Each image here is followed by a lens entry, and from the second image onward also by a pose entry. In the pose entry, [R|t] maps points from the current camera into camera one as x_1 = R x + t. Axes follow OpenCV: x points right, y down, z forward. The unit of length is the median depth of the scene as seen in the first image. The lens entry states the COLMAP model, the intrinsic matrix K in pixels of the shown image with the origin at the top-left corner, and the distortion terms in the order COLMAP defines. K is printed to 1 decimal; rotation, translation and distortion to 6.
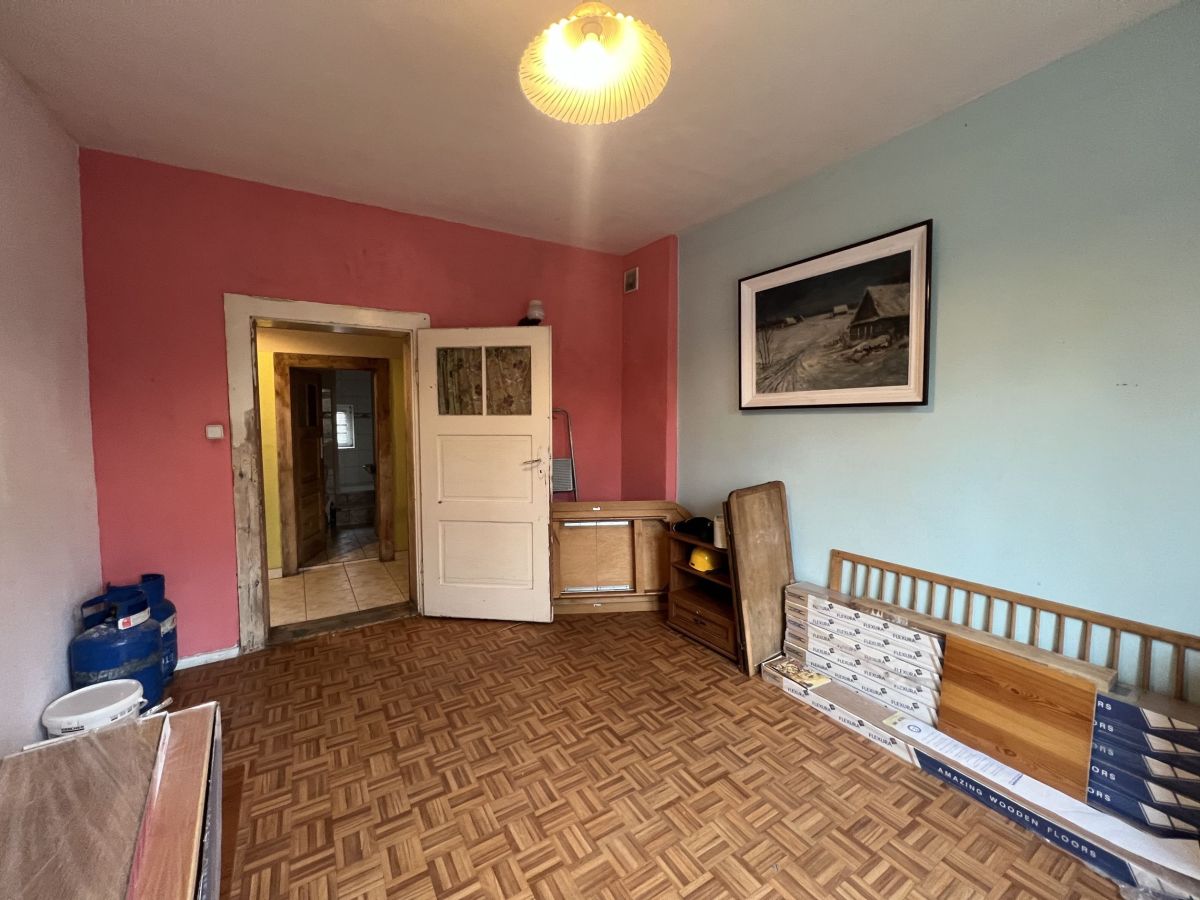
lens RADIAL K [[480.7, 0, 597.8], [0, 480.7, 446.2], [0, 0, 1]] dist [0.001068, -0.000146]
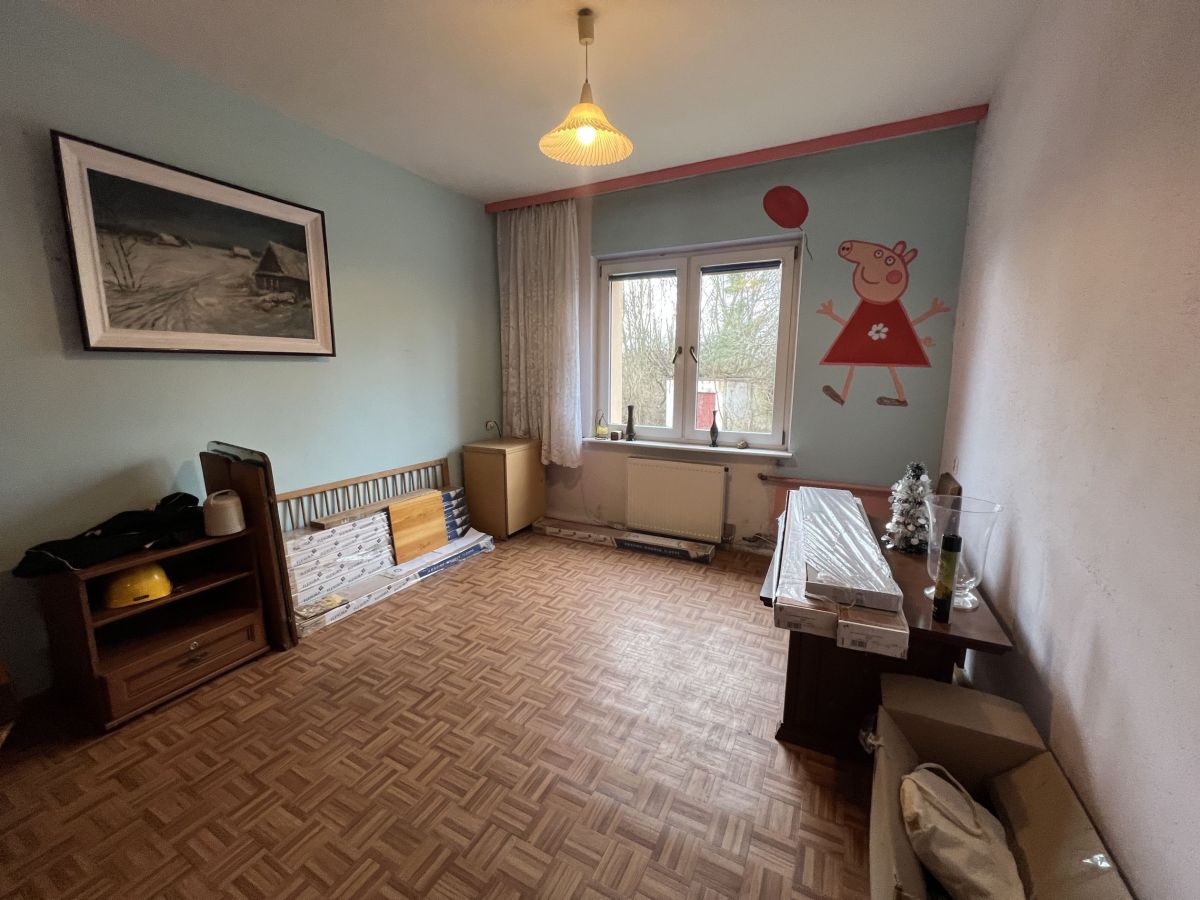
lens RADIAL K [[480.7, 0, 597.8], [0, 480.7, 446.2], [0, 0, 1]] dist [0.001068, -0.000146]
pose [[-0.510677, -0.130797, 0.849765, -0.779791], [0.050765, 0.982049, 0.181666, -0.042652], [-0.858273, 0.135911, -0.494870, 0.975182]]
